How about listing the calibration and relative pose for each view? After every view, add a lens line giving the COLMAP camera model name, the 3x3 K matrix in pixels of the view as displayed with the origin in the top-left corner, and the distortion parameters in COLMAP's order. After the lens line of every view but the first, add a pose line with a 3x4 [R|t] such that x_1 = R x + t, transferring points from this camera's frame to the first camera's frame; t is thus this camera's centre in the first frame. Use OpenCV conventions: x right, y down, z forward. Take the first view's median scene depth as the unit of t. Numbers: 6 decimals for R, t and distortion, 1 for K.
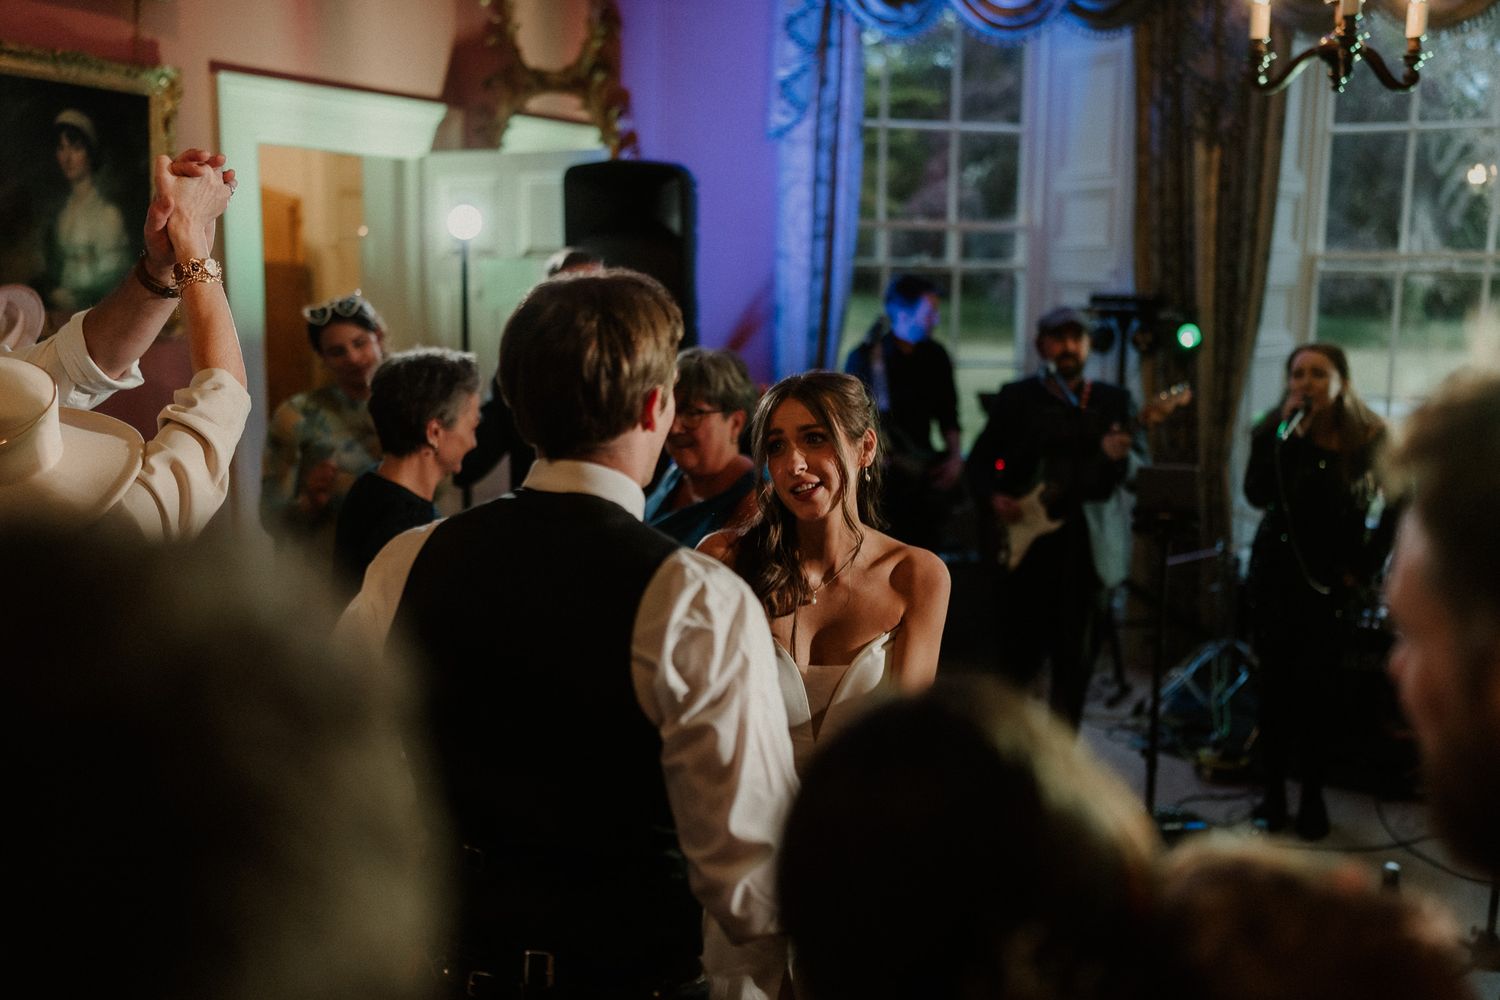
lens RADIAL K [[1446.1, 0, 745.8], [0, 1446.1, 474.3], [0, 0, 1]] dist [0.009800, -0.005126]
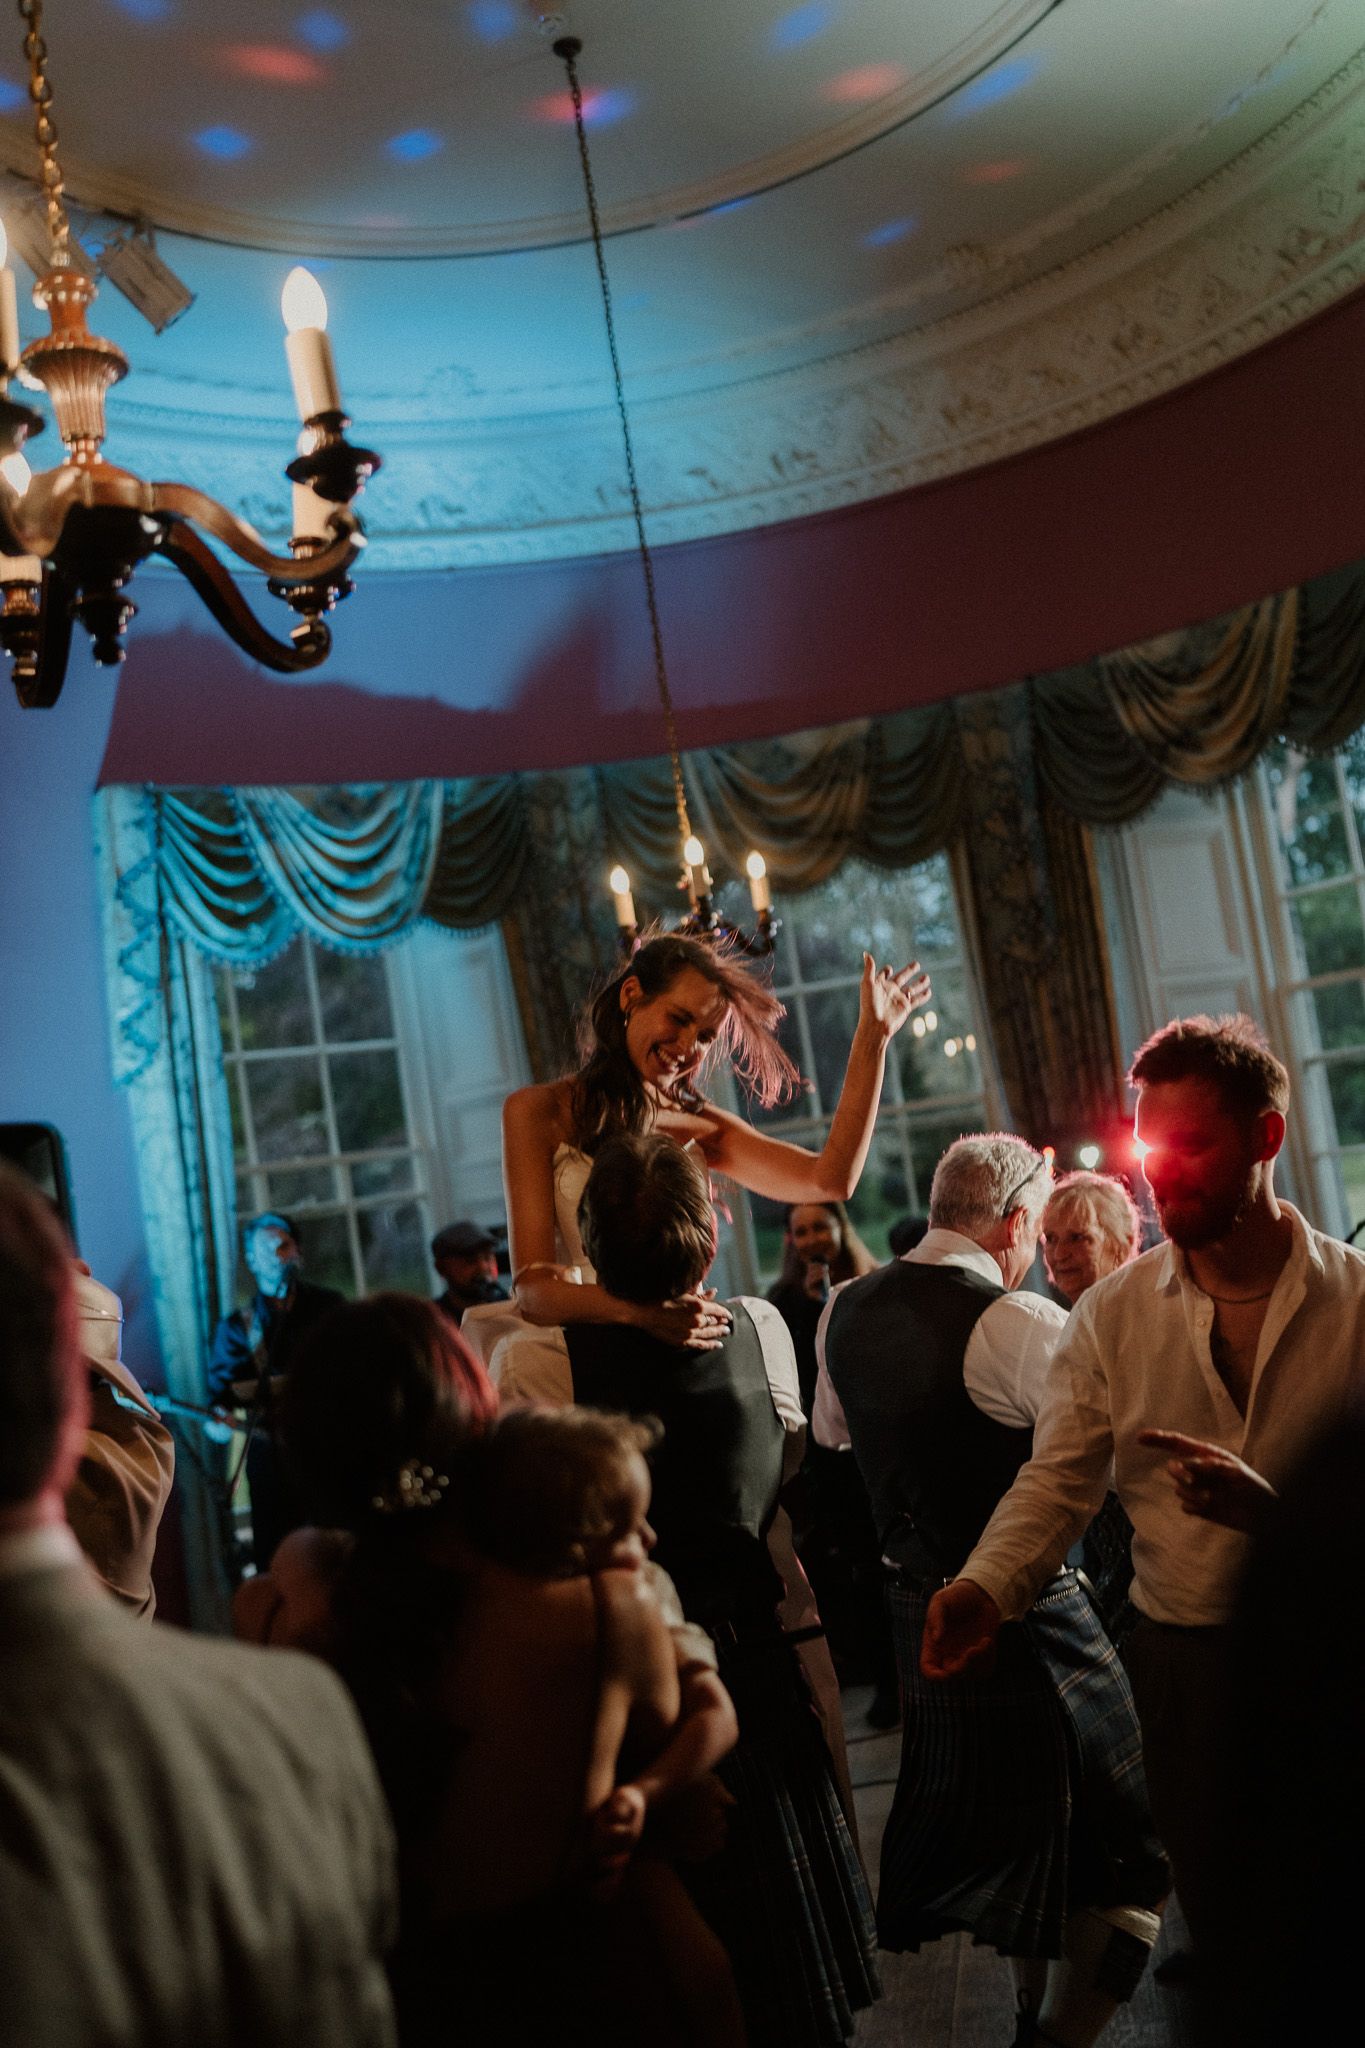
lens RADIAL K [[1974.3, 0, 682.5], [0, 1974.3, 1024.0], [0, 0, 1]] dist [0.009800, -0.005126]
pose [[0.932590, -0.121052, 0.340033, -0.065176], [0.201936, 0.955831, -0.213561, 0.051540], [-0.299162, 0.267830, 0.915843, -0.190637]]
